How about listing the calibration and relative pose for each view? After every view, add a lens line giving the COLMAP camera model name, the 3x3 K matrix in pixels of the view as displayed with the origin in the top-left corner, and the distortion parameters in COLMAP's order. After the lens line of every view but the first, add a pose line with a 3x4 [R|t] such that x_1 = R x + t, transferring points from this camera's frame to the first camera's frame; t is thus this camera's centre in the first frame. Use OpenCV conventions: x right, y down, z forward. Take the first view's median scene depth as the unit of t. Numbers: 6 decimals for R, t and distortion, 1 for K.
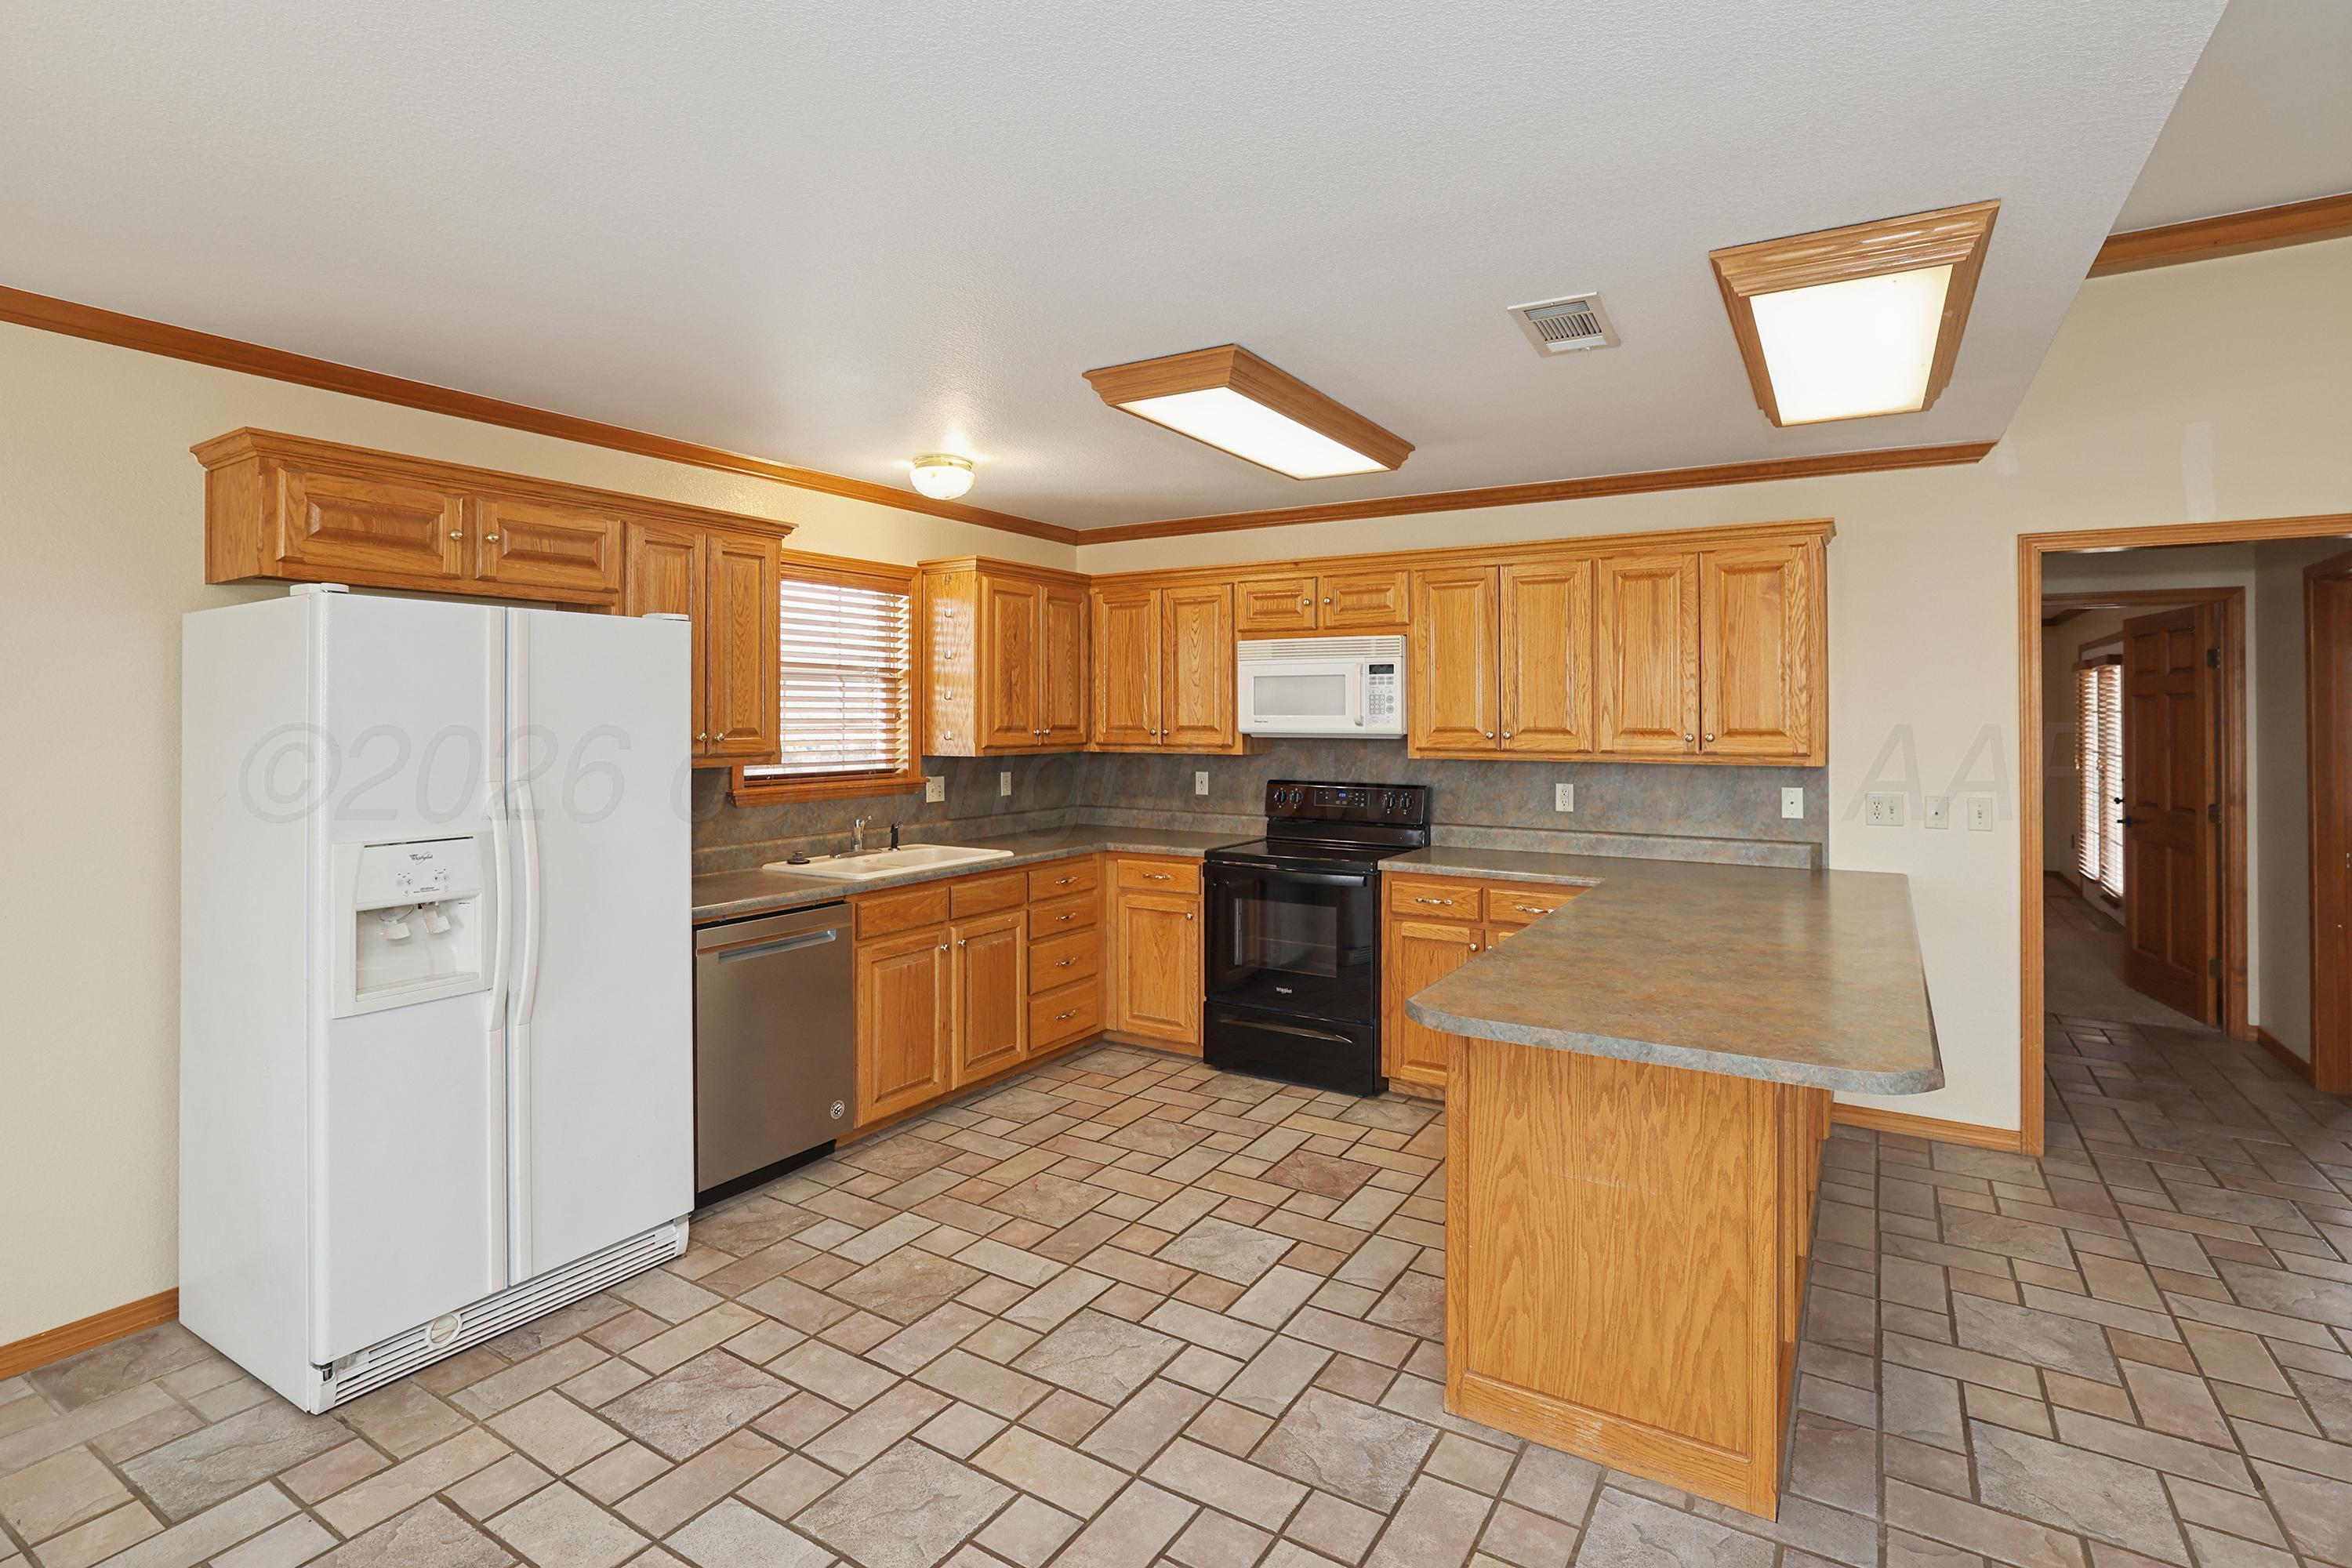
lens RADIAL K [[1142.3, 0, 1162.4], [0, 1142.3, 701.5], [0, 0, 1]] dist [-0.040135, 0.018358]
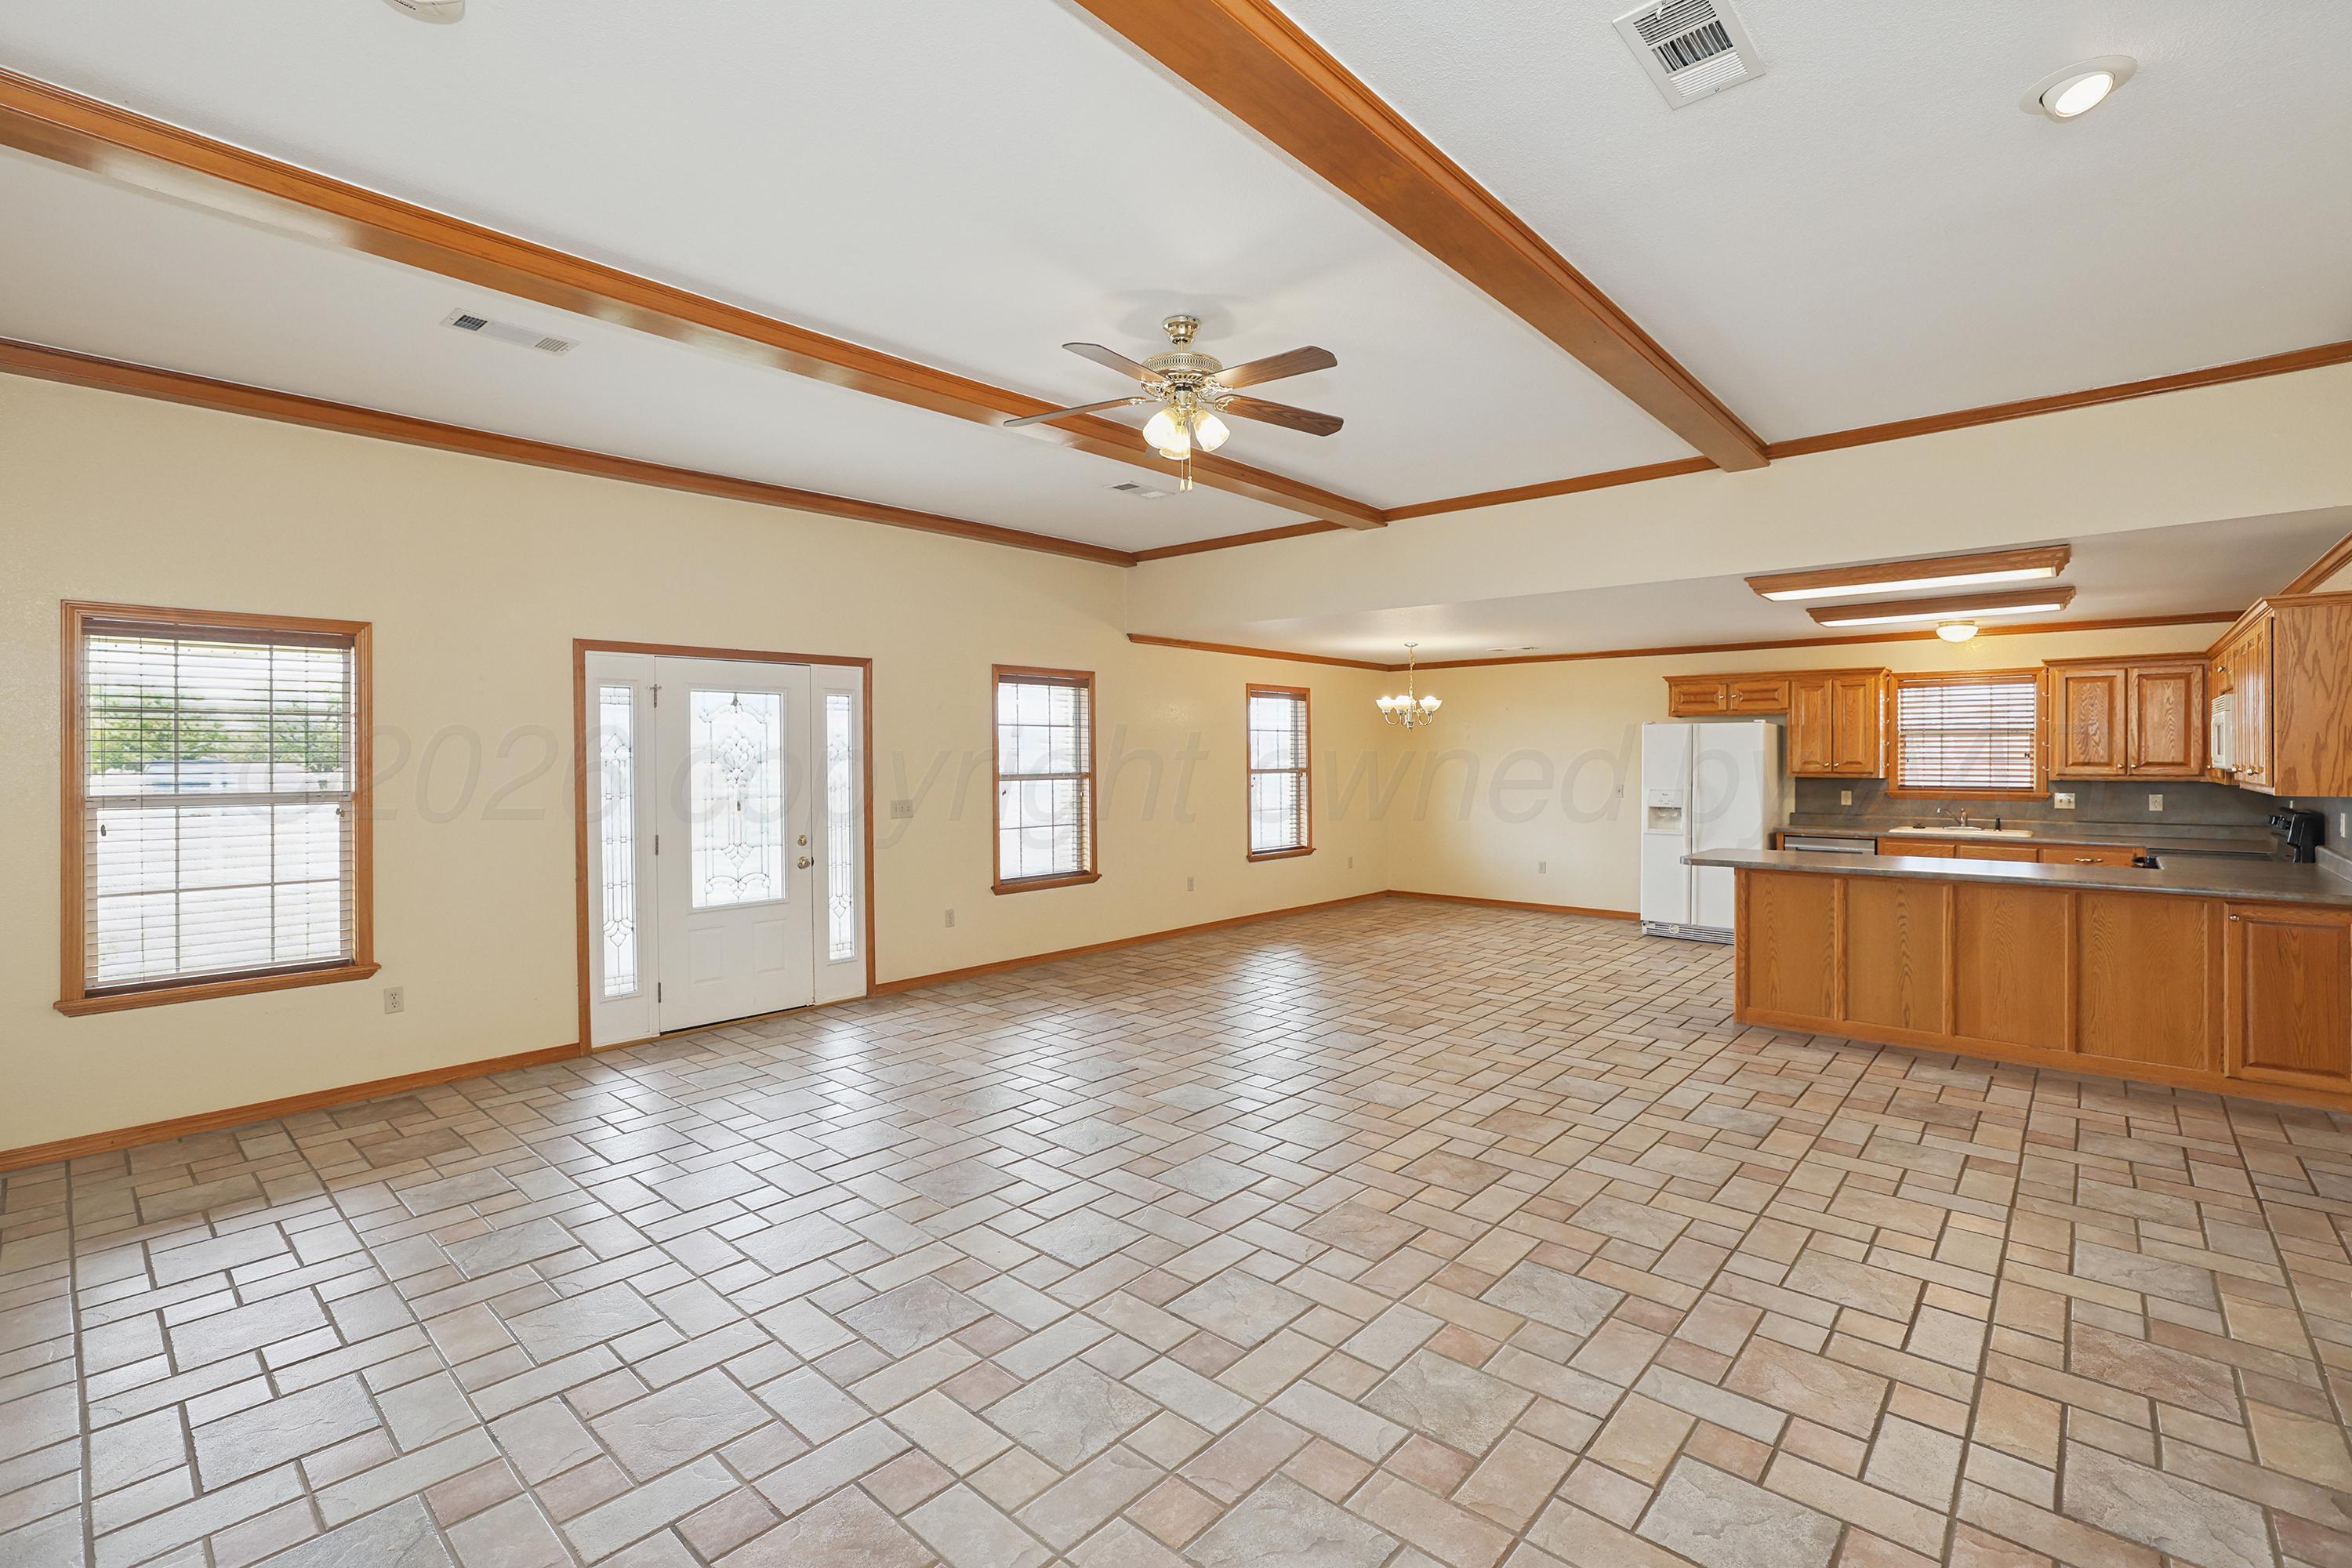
lens RADIAL K [[1055.2, 0, 1177.5], [0, 1055.2, 751.6], [0, 0, 1]] dist [-0.050883, 0.028199]
pose [[-0.159287, -0.003007, -0.987228, 1.814545], [0.013055, 0.999902, -0.005152, -0.002631], [0.987146, -0.013709, -0.159232, -0.015358]]
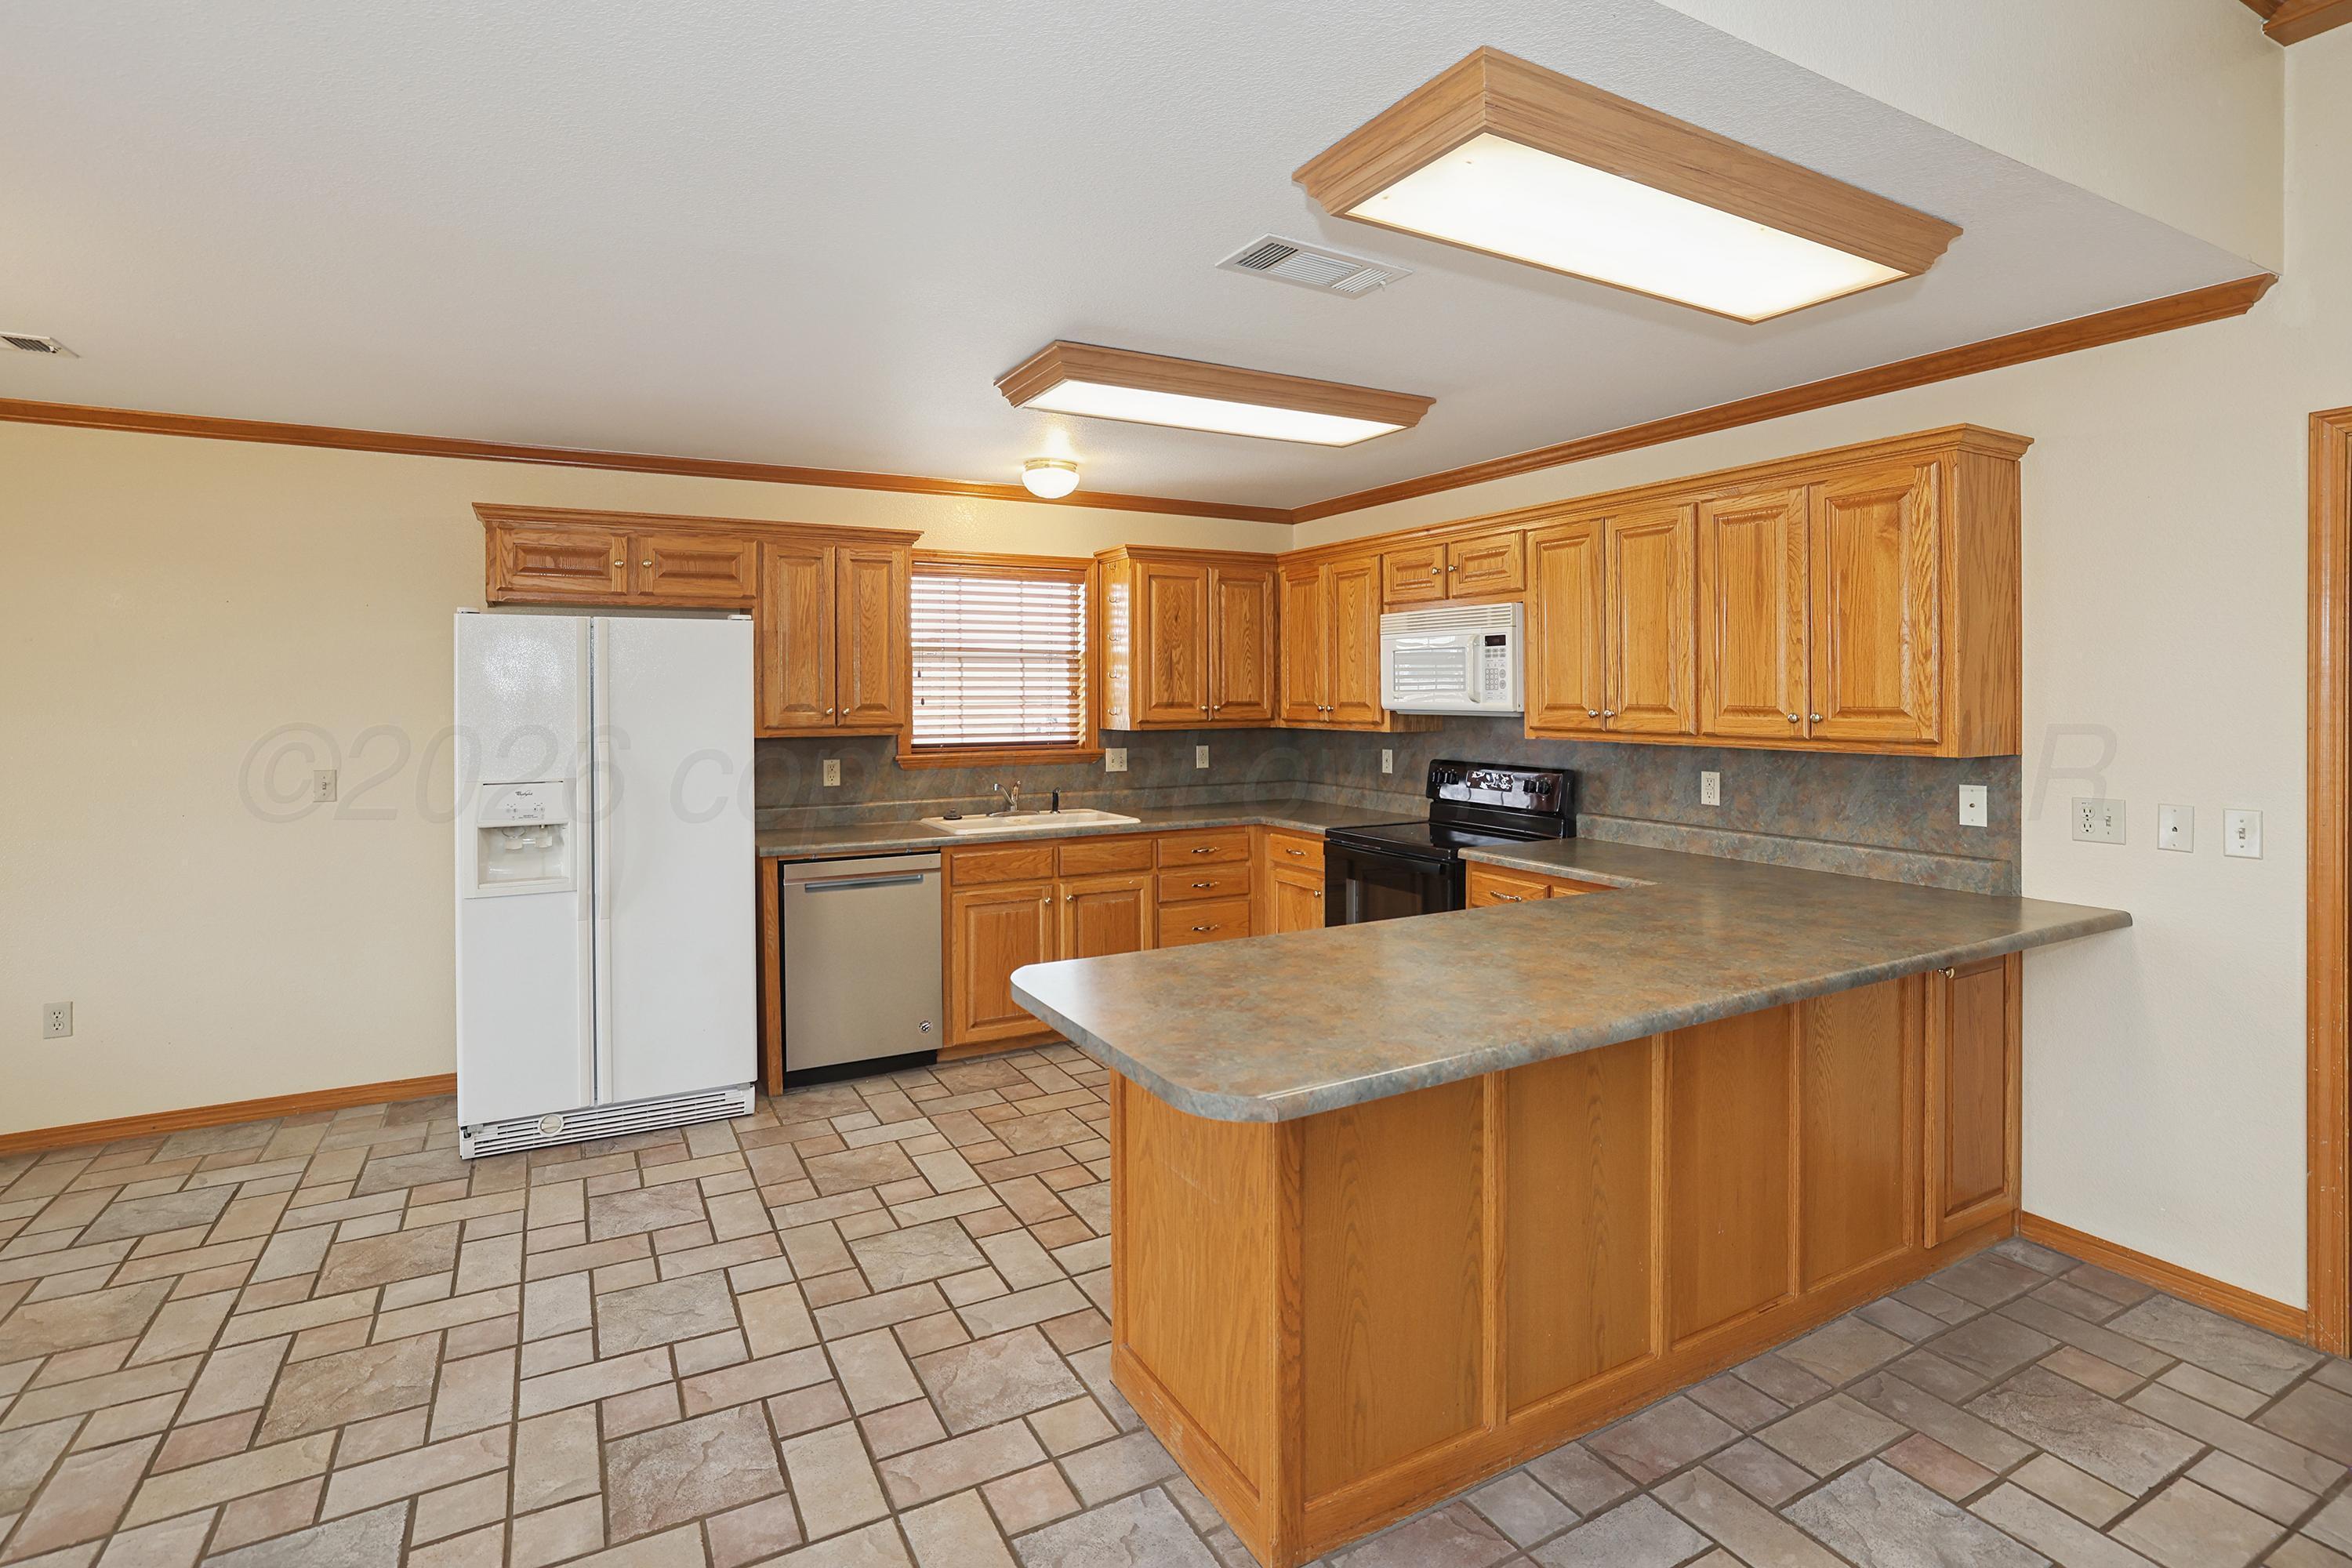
lens RADIAL K [[1138.7, 0, 1164.9], [0, 1138.7, 698.3], [0, 0, 1]] dist [-0.038424, 0.019087]
pose [[0.872834, -0.000836, -0.488016, 0.467186], [0.010148, 0.999813, 0.016437, 0.000301], [0.487911, -0.019299, 0.872680, 0.088979]]
